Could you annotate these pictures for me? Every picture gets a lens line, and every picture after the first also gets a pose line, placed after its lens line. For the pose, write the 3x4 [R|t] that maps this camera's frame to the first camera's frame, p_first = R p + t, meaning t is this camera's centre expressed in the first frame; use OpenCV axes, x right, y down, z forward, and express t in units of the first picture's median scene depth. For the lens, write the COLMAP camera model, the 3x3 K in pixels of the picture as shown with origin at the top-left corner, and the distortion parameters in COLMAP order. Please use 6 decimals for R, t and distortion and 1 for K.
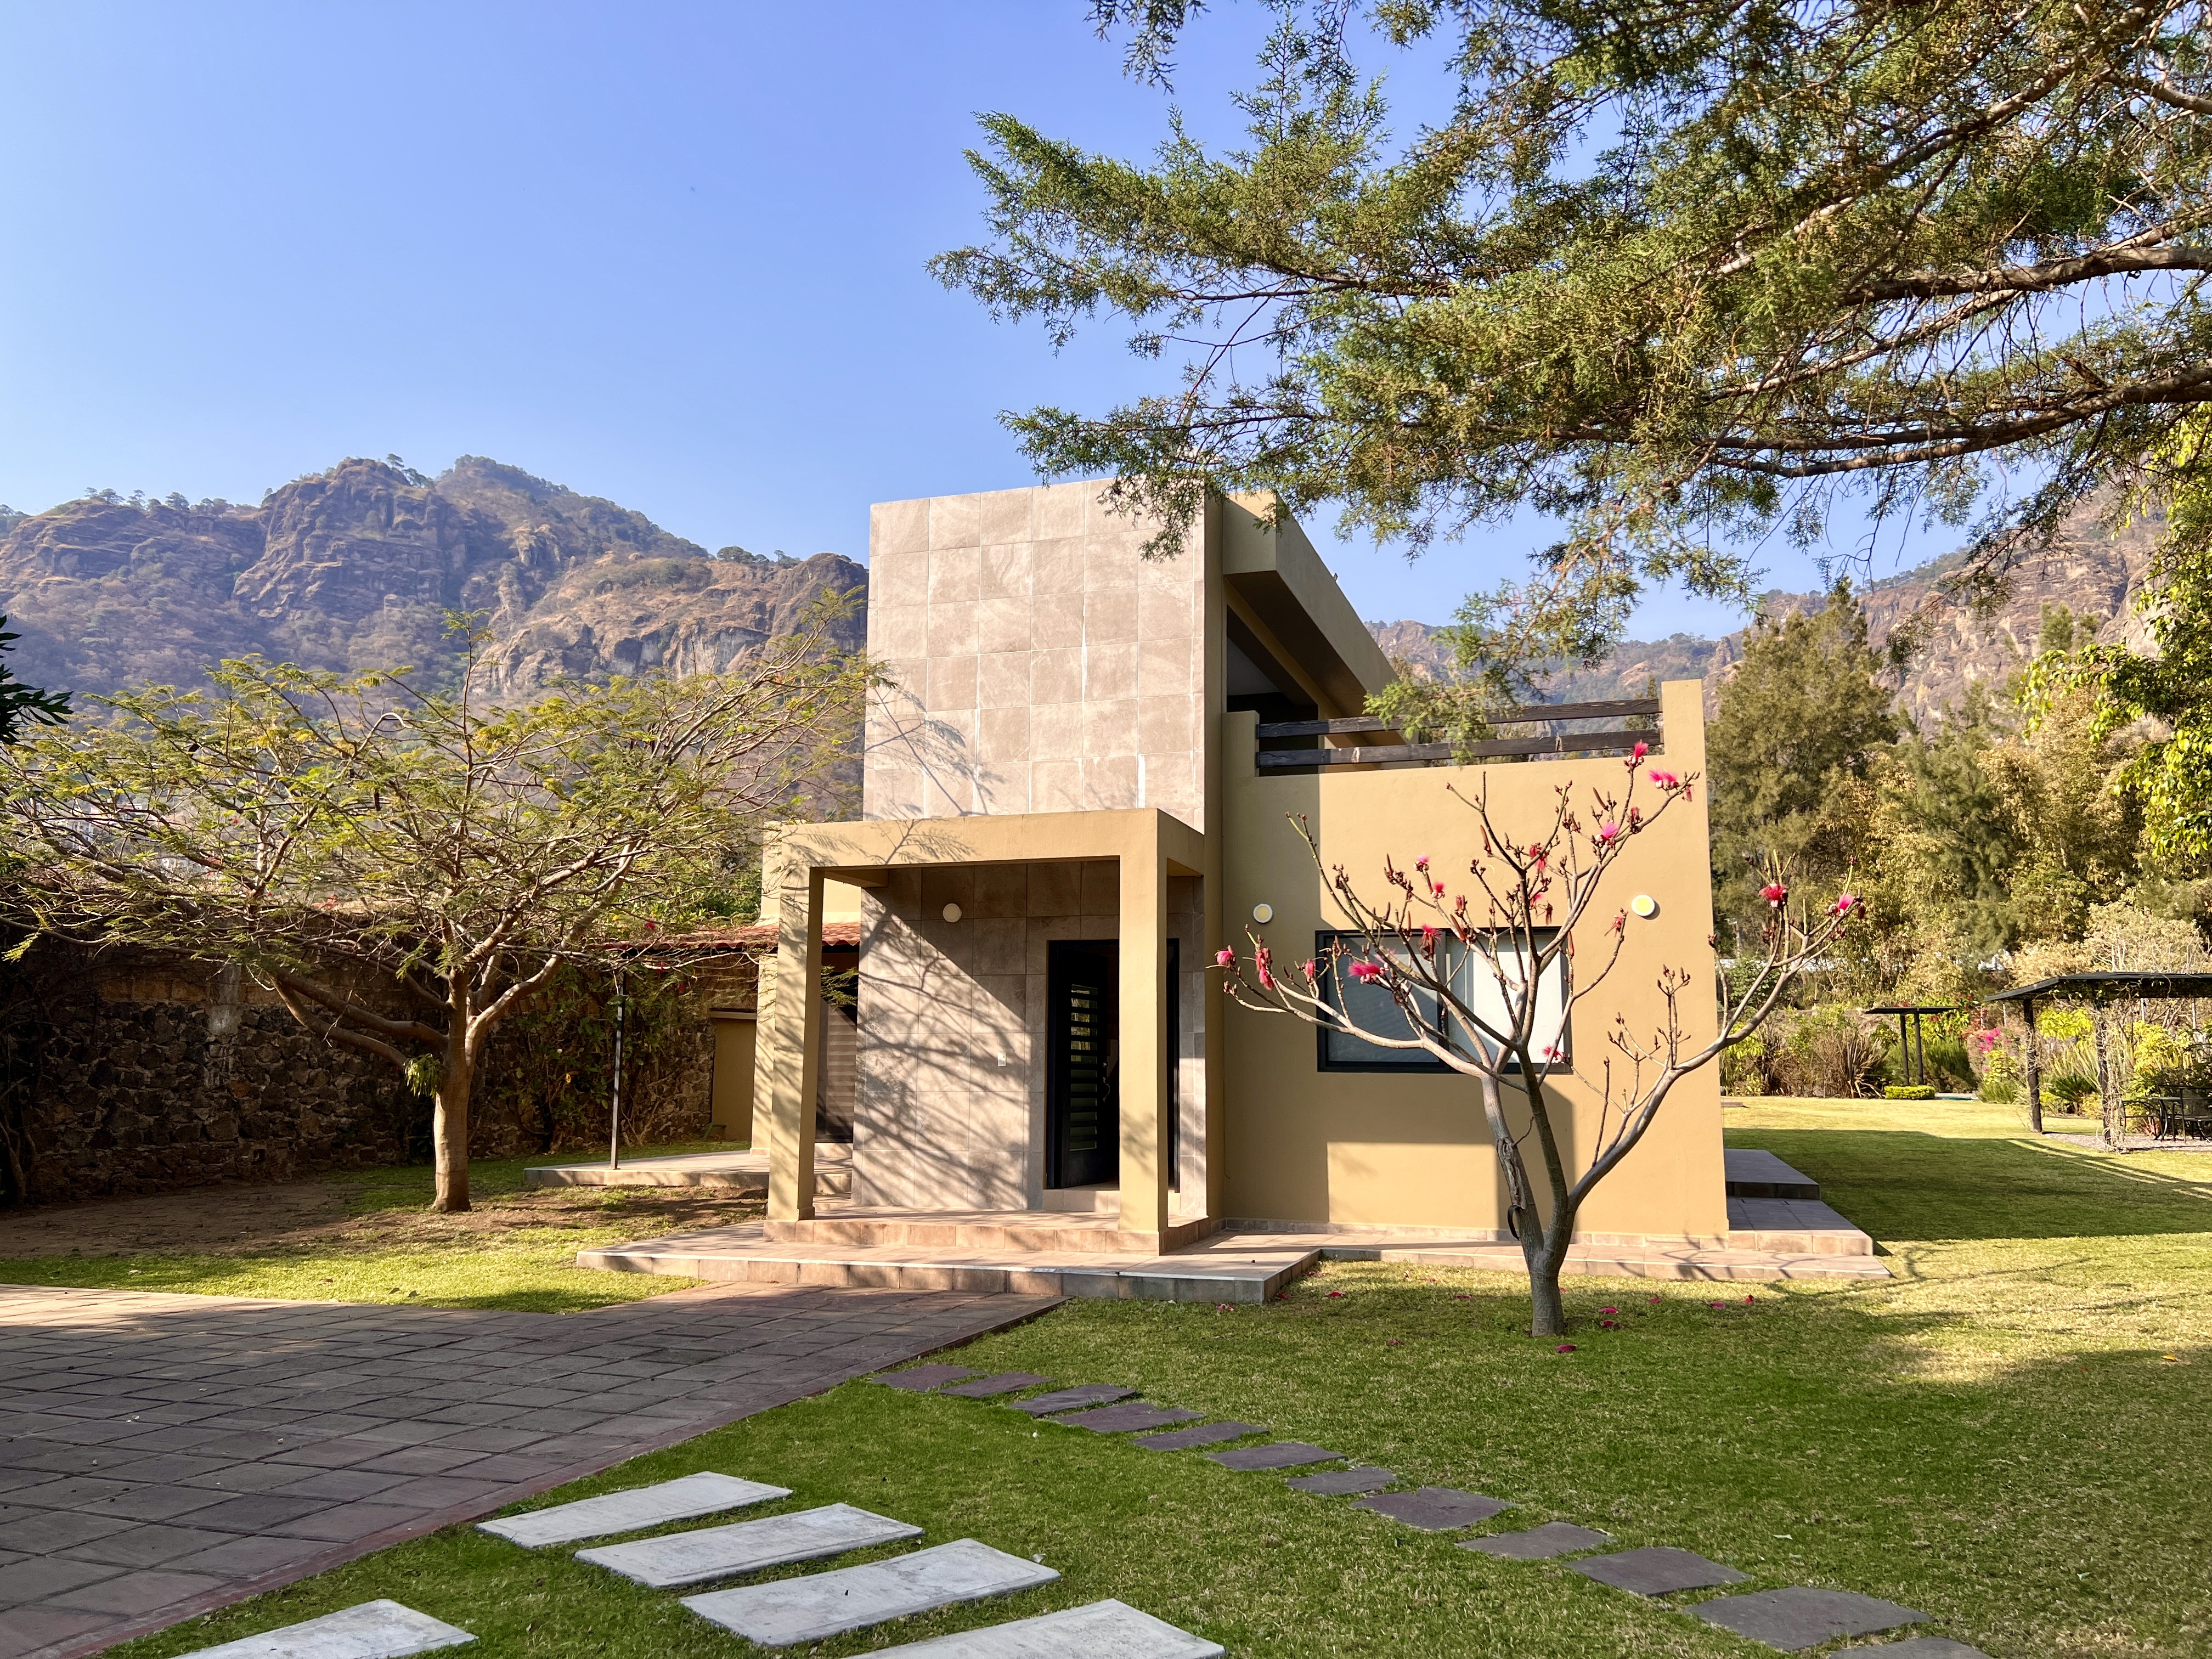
lens RADIAL K [[1653.4, 0, 1105.3], [0, 1653.4, 831.4], [0, 0, 1]] dist [0.039328, -0.036711]
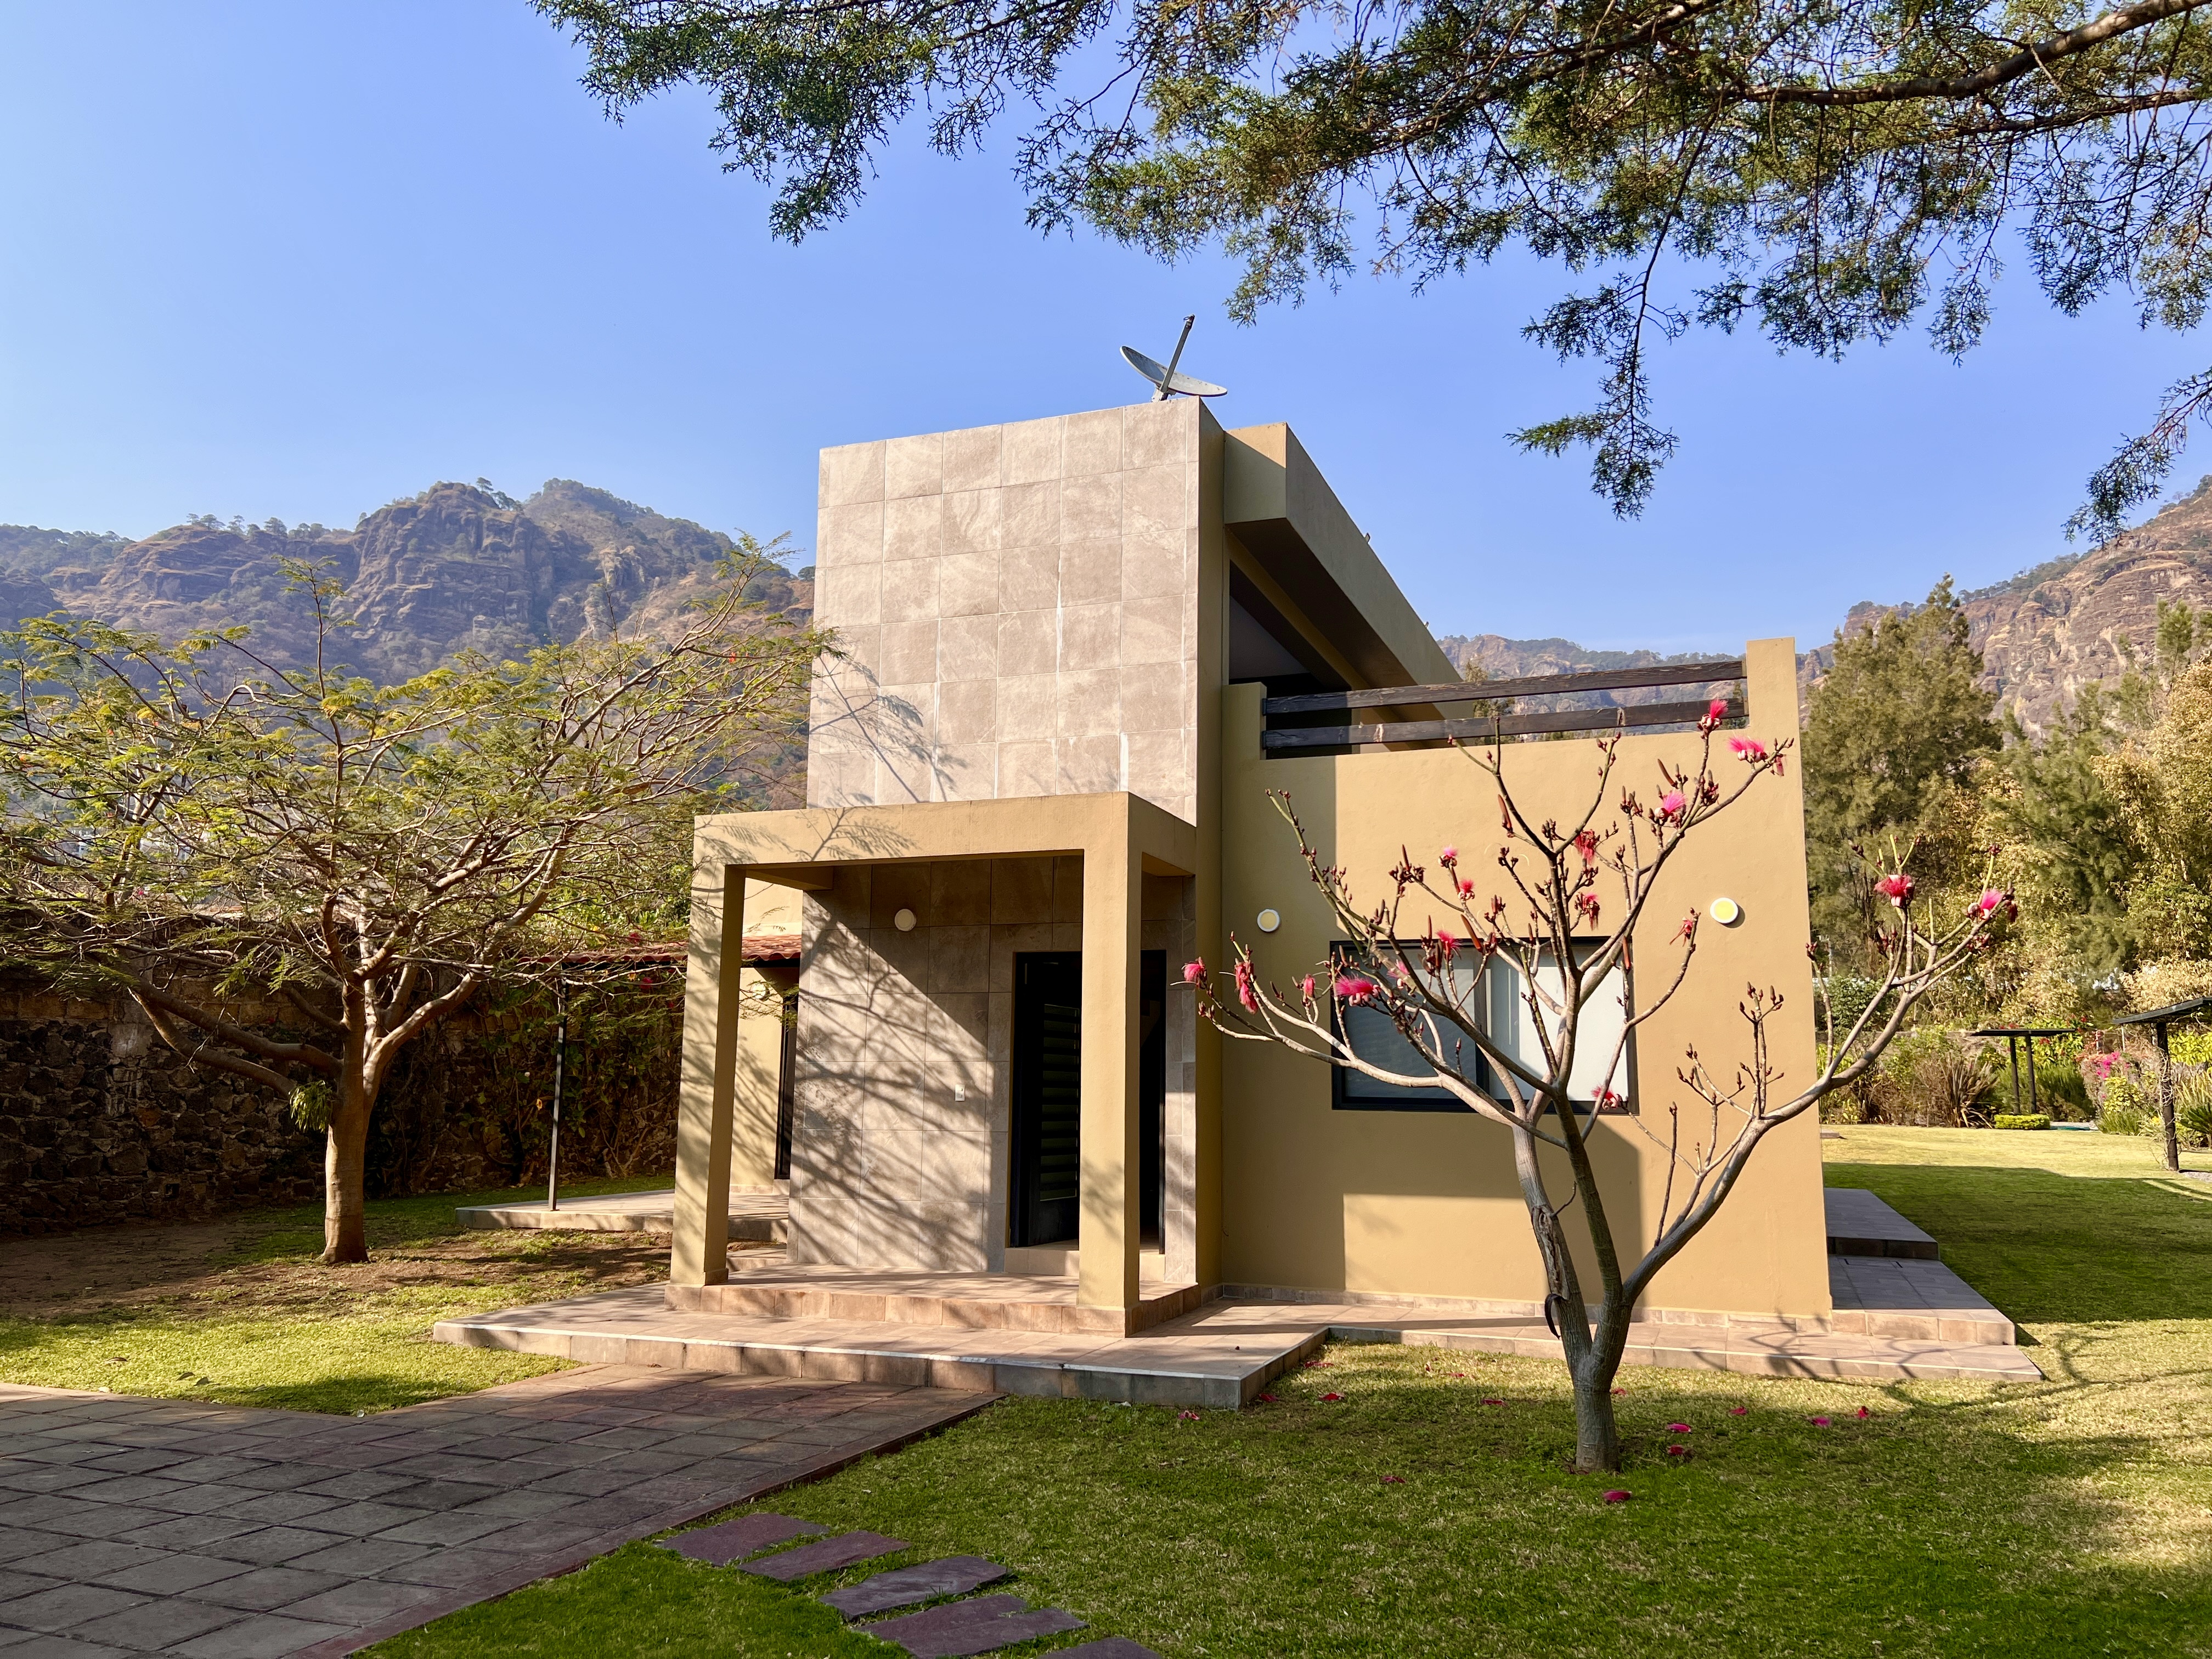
lens RADIAL K [[1653.4, 0, 1117.7], [0, 1653.4, 829.7], [0, 0, 1]] dist [0.039328, -0.036711]
pose [[0.999192, -0.001197, -0.040175, 0.051648], [0.000747, 0.999937, -0.011204, 0.012353], [0.040186, 0.011165, 0.999130, 0.149388]]
